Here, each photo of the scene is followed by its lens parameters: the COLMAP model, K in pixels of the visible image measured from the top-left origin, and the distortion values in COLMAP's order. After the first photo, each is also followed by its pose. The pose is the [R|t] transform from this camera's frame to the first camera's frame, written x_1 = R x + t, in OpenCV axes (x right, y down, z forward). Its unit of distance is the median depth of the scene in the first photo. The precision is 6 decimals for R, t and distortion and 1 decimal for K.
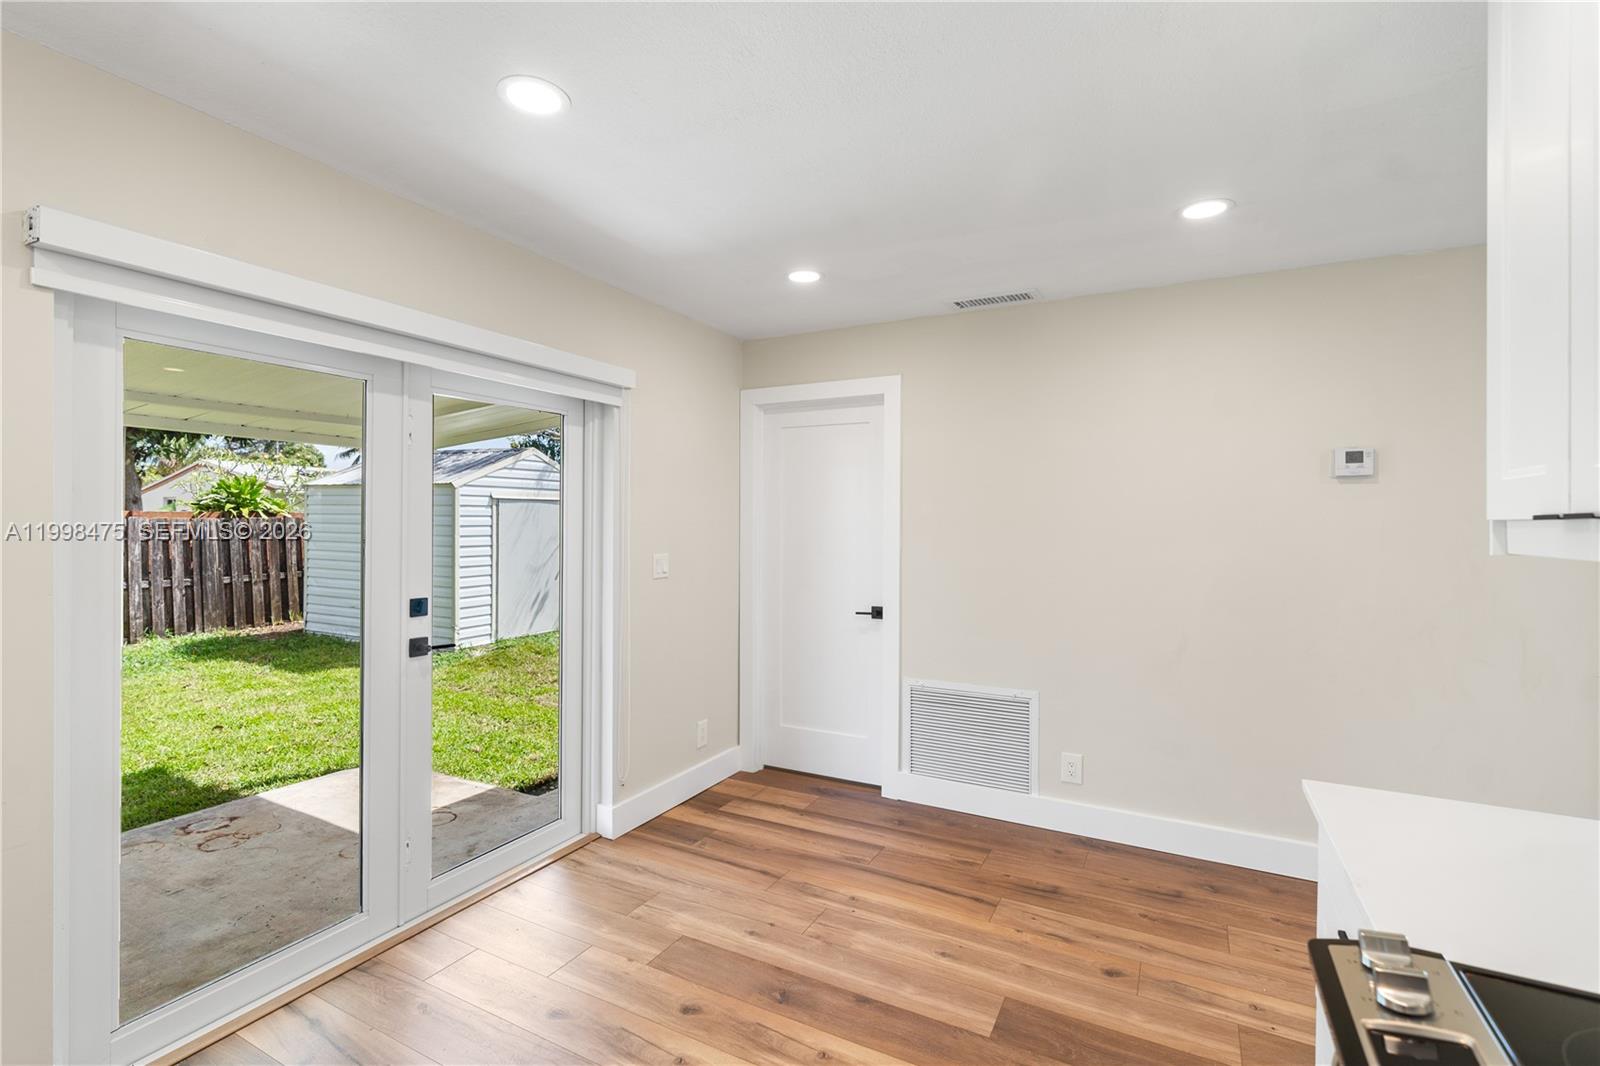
lens RADIAL K [[727.0, 0, 799.0], [0, 727.0, 526.4], [0, 0, 1]] dist [-0.011183, 0.004661]
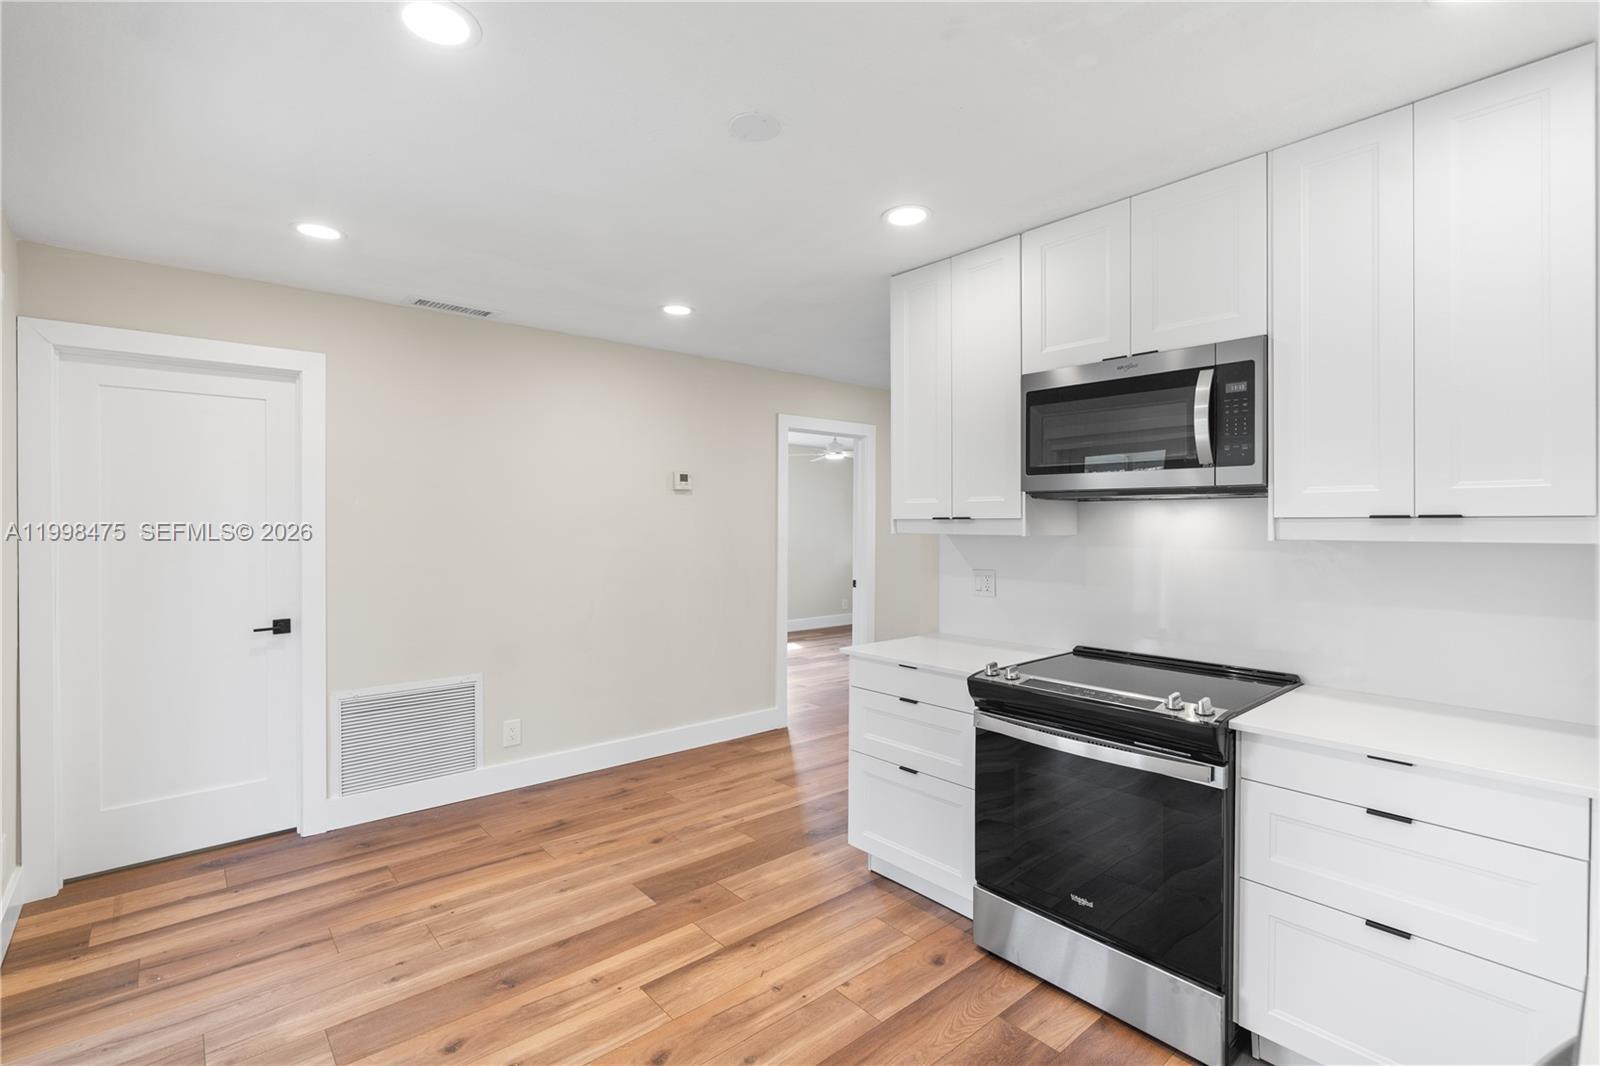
lens RADIAL K [[727.0, 0, 799.0], [0, 727.0, 526.4], [0, 0, 1]] dist [-0.011183, 0.004661]
pose [[0.372545, -0.013631, 0.927914, -0.601724], [0.002346, 0.999903, 0.013747, -0.010847], [-0.928011, -0.002944, 0.372541, 0.171924]]
